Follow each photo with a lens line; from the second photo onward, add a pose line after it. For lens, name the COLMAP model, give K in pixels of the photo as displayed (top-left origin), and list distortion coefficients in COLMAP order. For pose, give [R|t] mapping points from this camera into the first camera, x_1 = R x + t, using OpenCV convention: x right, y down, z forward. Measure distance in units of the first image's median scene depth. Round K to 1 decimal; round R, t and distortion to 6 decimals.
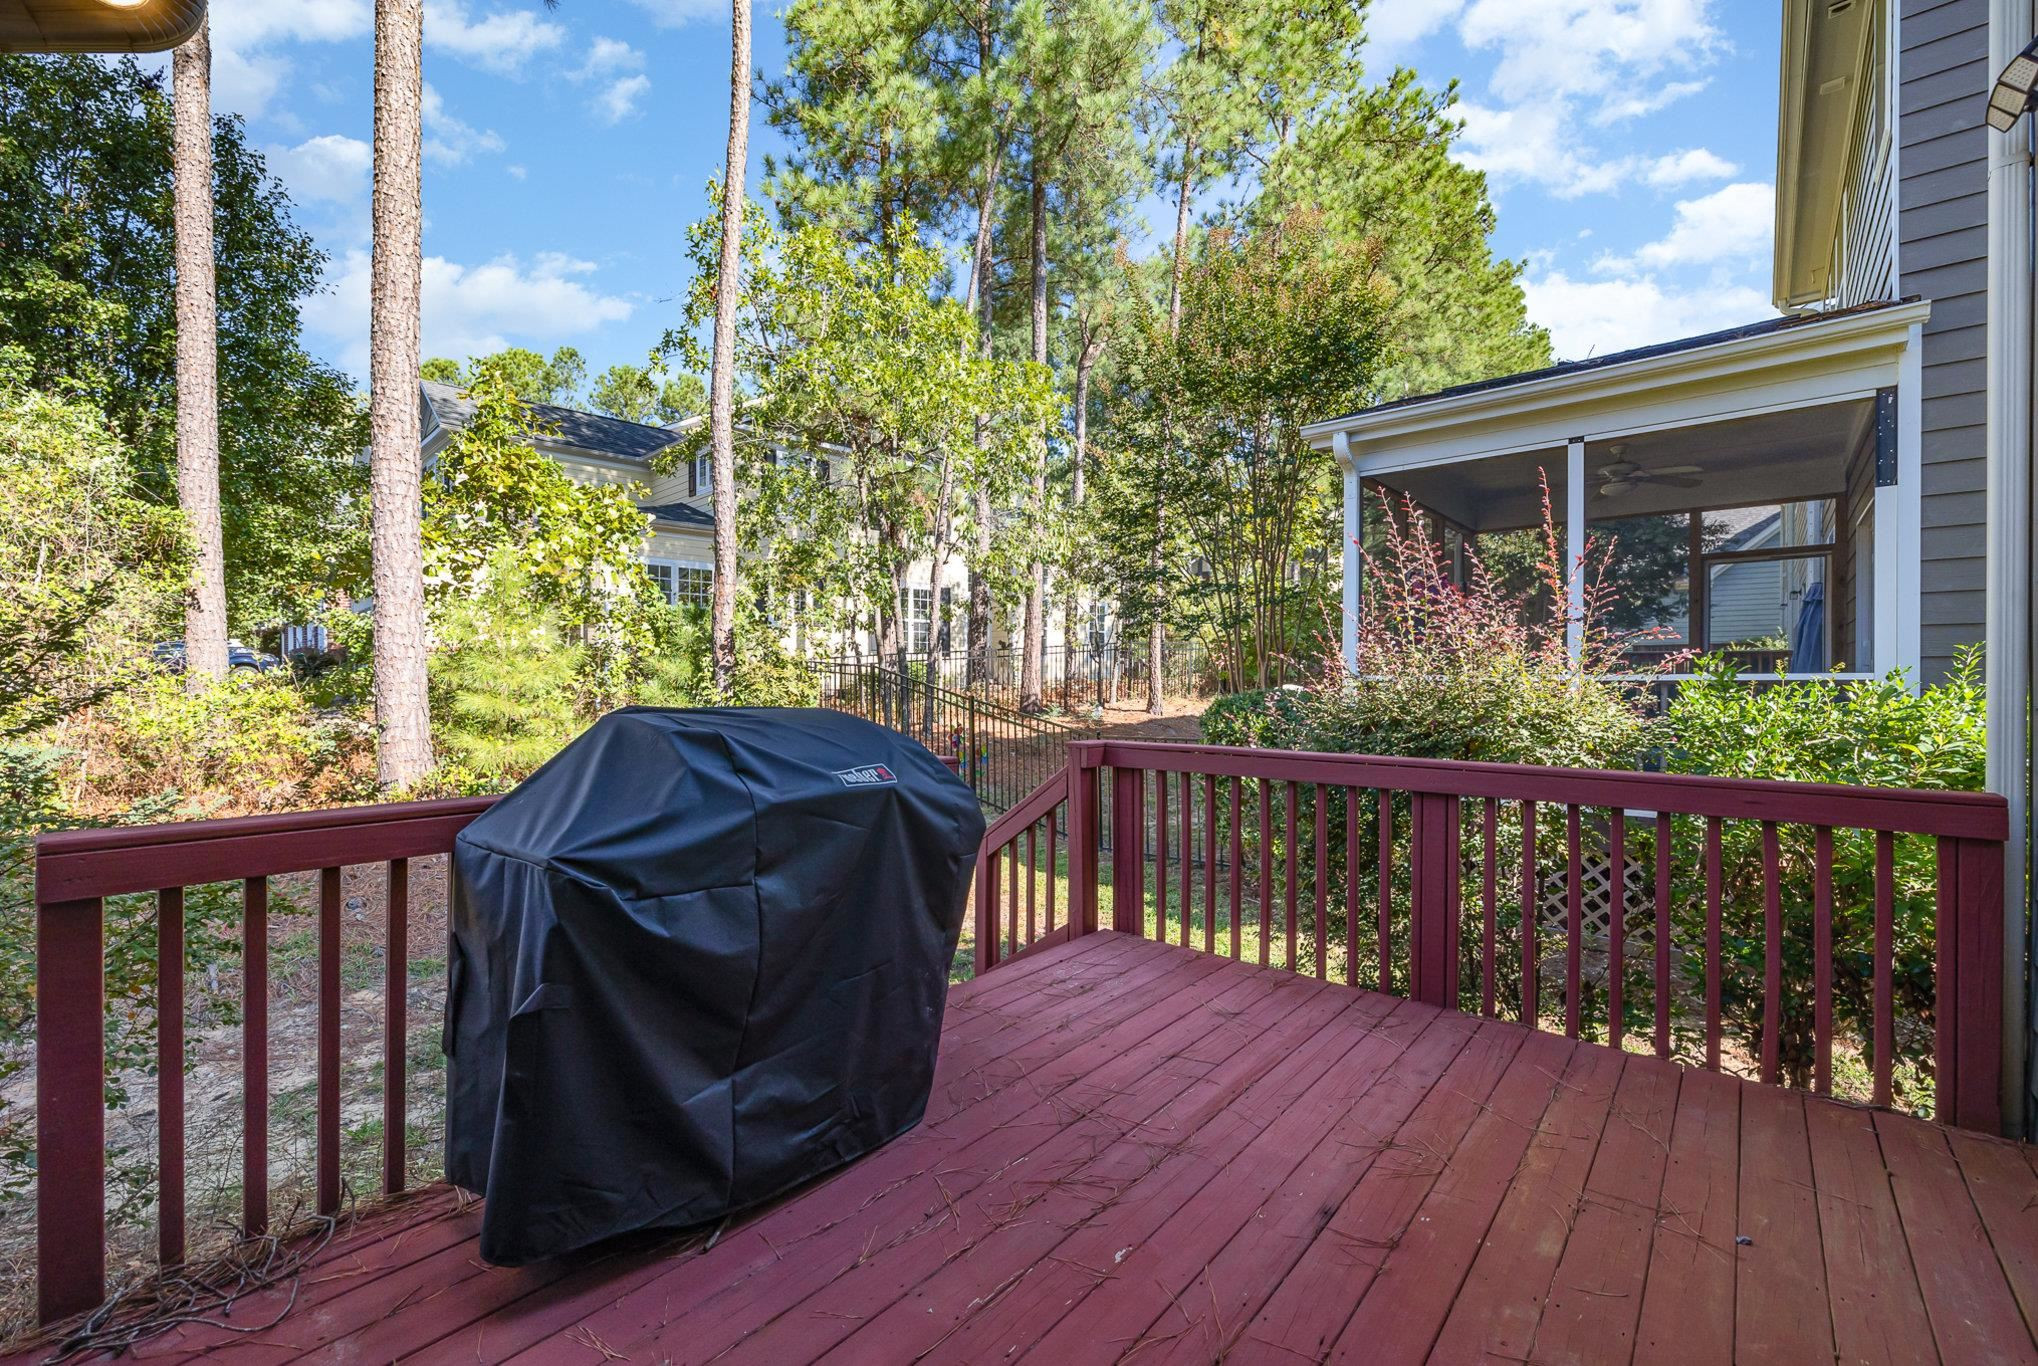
lens RADIAL K [[839.4, 0, 1022.2], [0, 839.4, 684.8], [0, 0, 1]] dist [-0.002465, -0.000498]
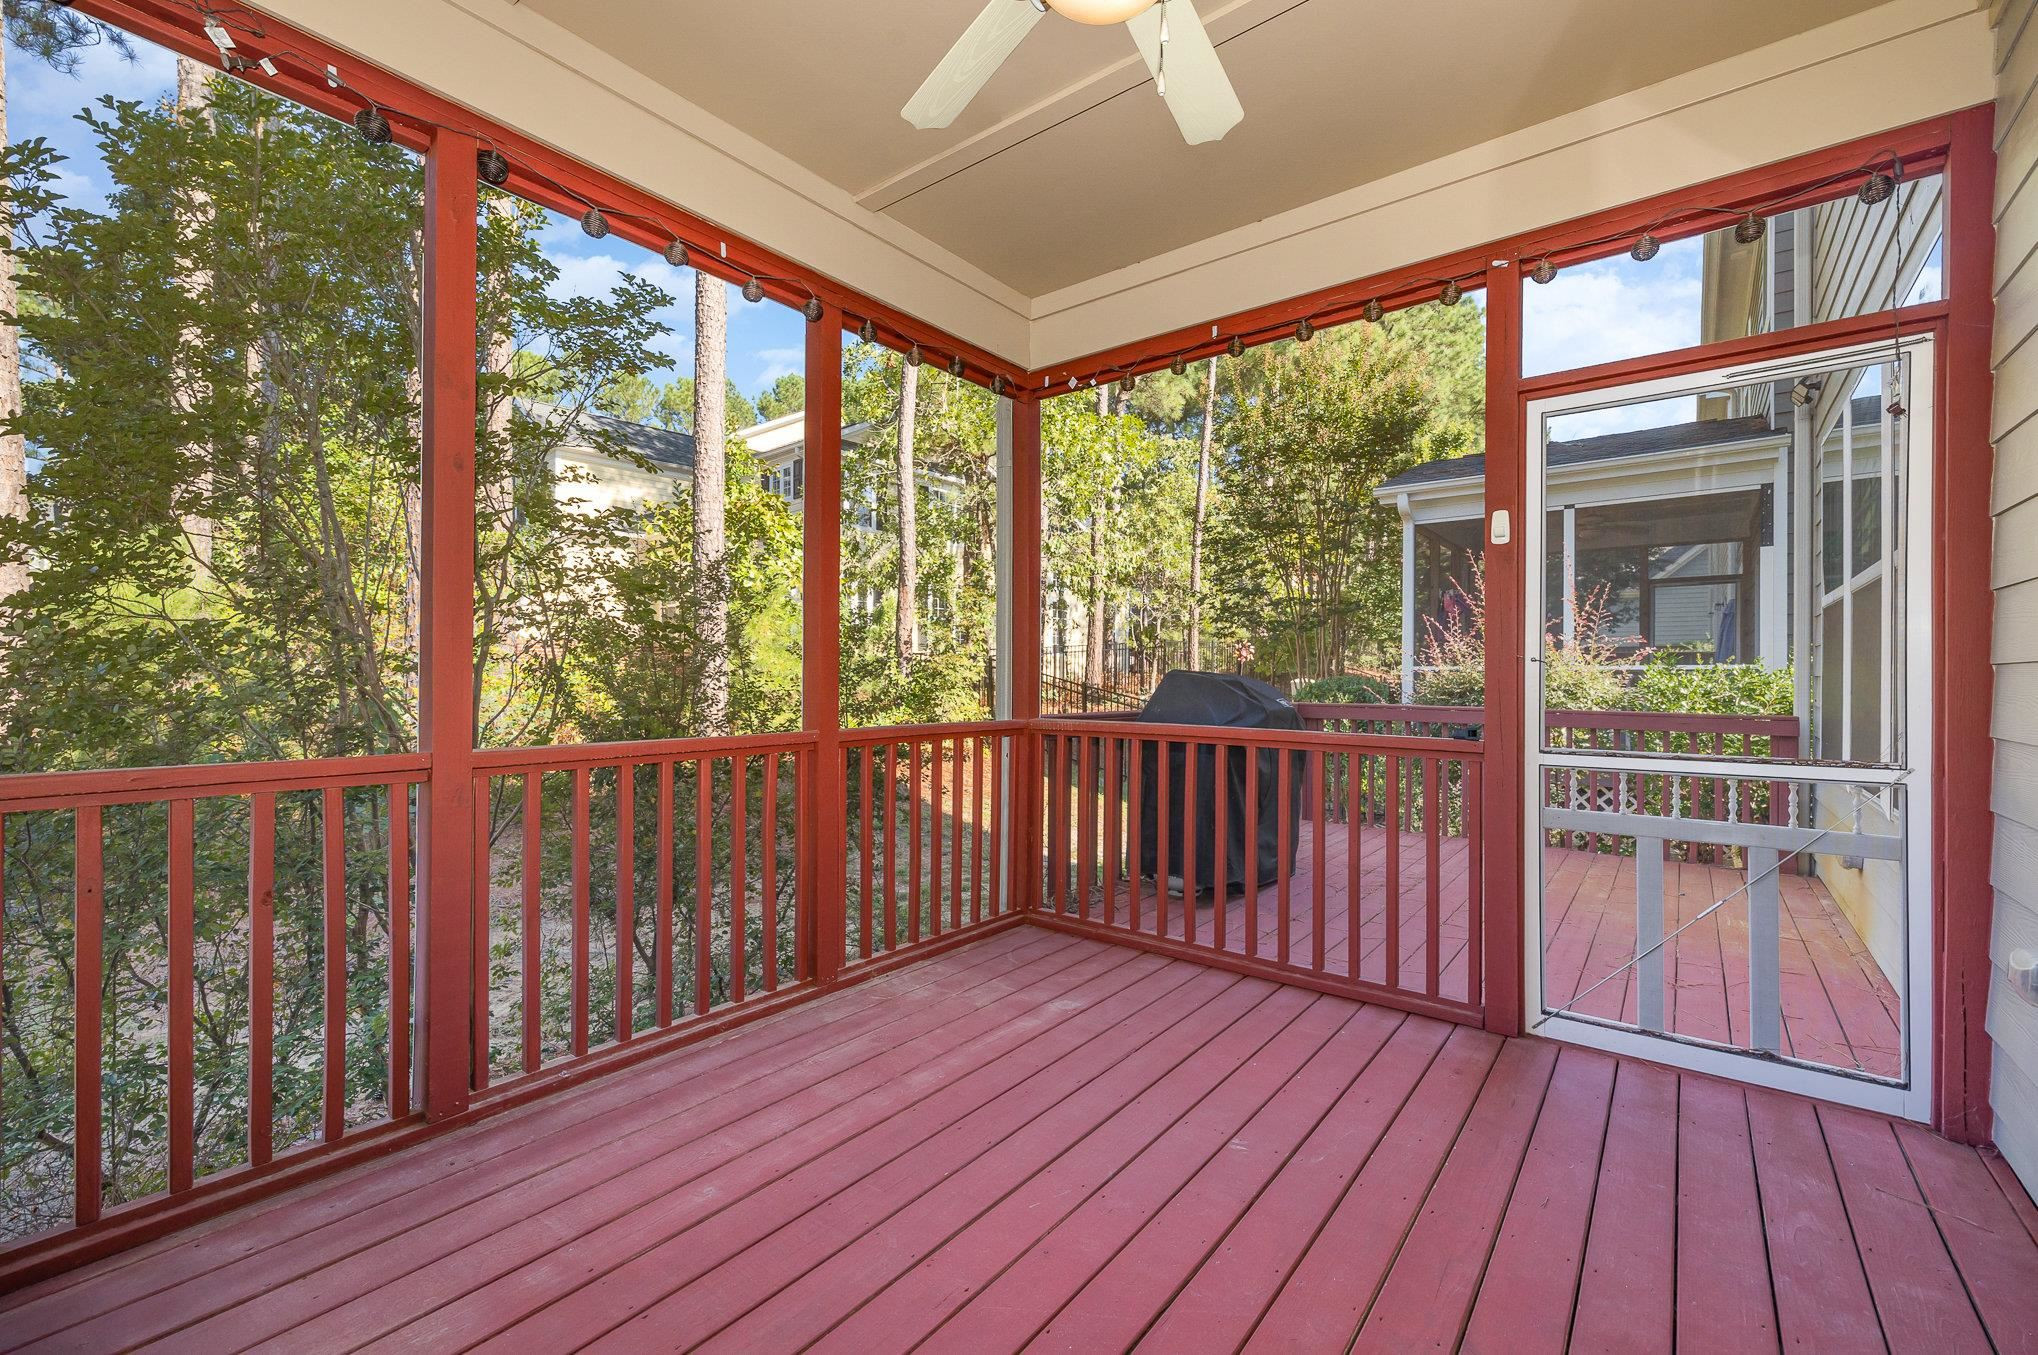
lens RADIAL K [[839.4, 0, 1015.5], [0, 839.4, 672.4], [0, 0, 1]] dist [-0.002465, -0.000498]
pose [[0.999127, 0.006908, 0.041190, -0.348151], [-0.006378, 0.999895, -0.012982, 0.023046], [-0.041276, 0.012708, 0.999067, -0.402169]]
